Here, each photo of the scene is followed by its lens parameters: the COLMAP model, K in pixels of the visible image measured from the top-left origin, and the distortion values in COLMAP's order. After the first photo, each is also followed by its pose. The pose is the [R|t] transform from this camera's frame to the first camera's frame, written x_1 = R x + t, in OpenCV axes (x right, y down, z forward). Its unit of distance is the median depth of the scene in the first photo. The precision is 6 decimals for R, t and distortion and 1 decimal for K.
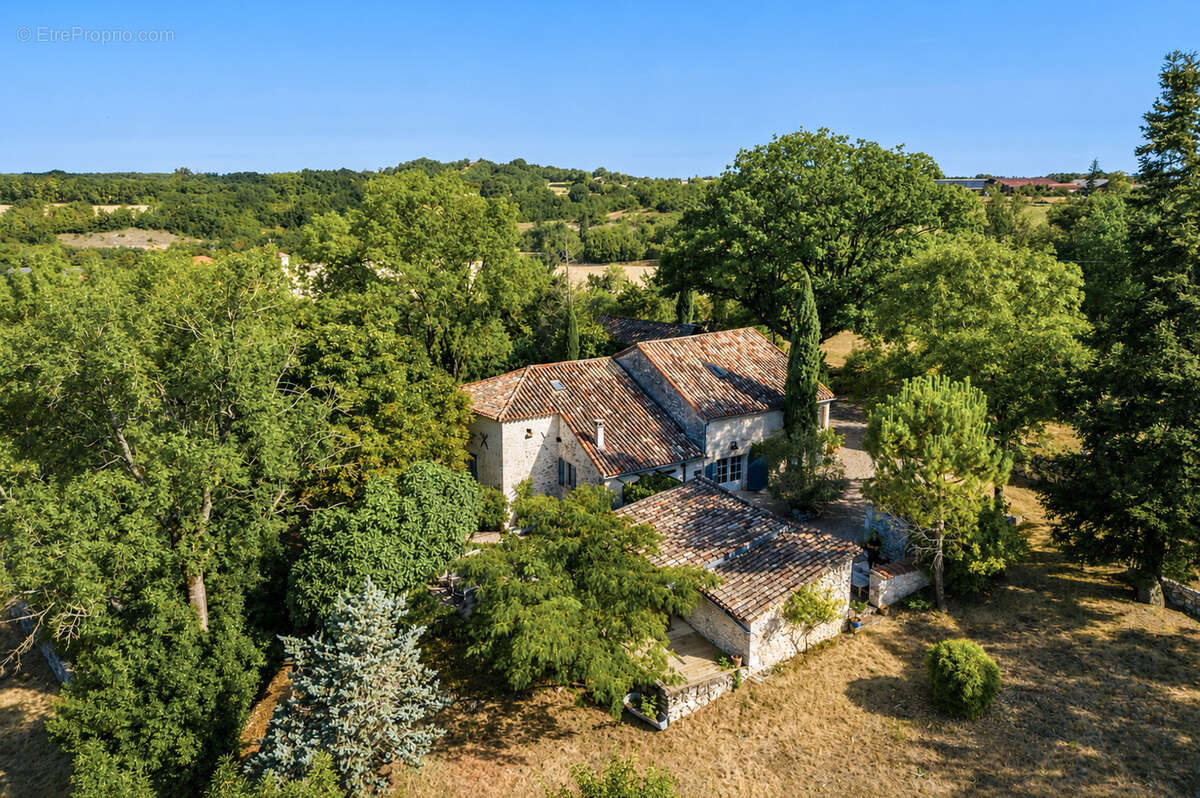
lens RADIAL K [[859.5, 0, 600.0], [0, 859.5, 399.0], [0, 0, 1]] dist [-0.000928, 0.000103]
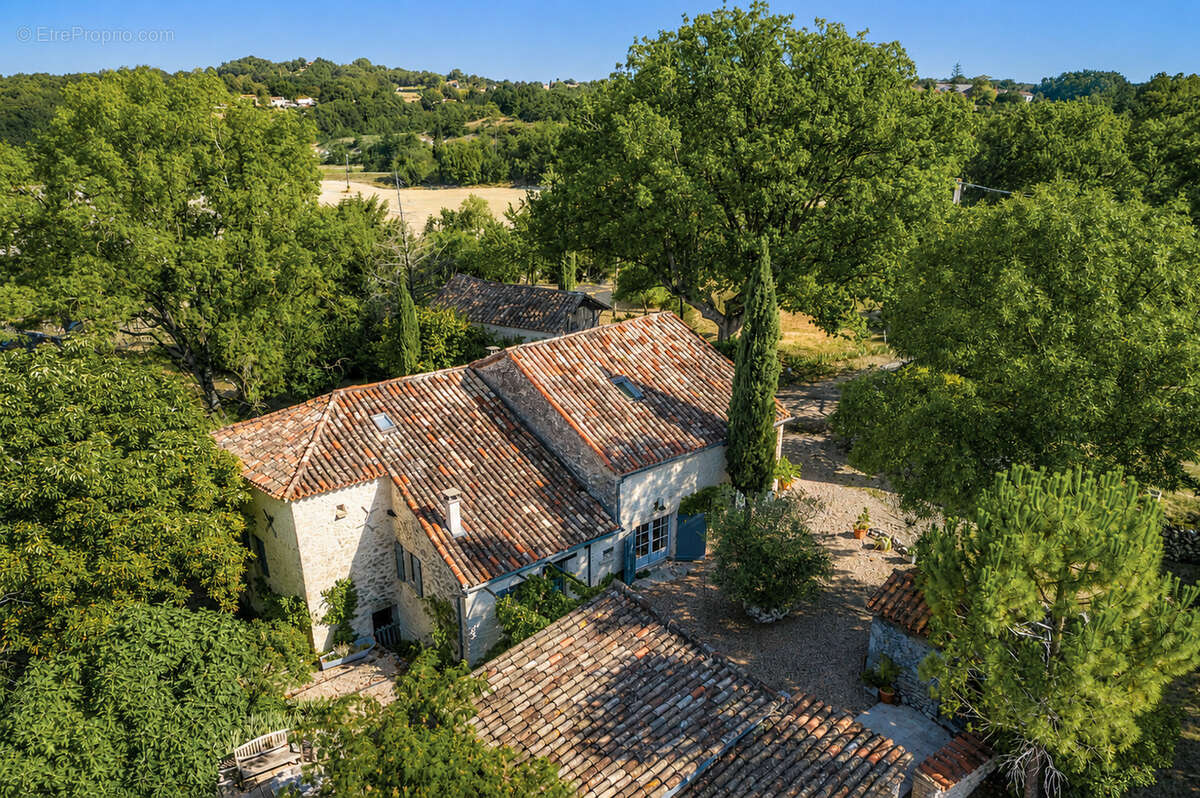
lens RADIAL K [[763.9, 0, 602.1], [0, 763.9, 426.4], [0, 0, 1]] dist [-0.002317, -0.002291]
pose [[0.986289, -0.065594, 0.151434, 0.024383], [0.038556, 0.983809, 0.175021, -0.109015], [-0.160463, -0.166783, 0.972849, 0.417520]]
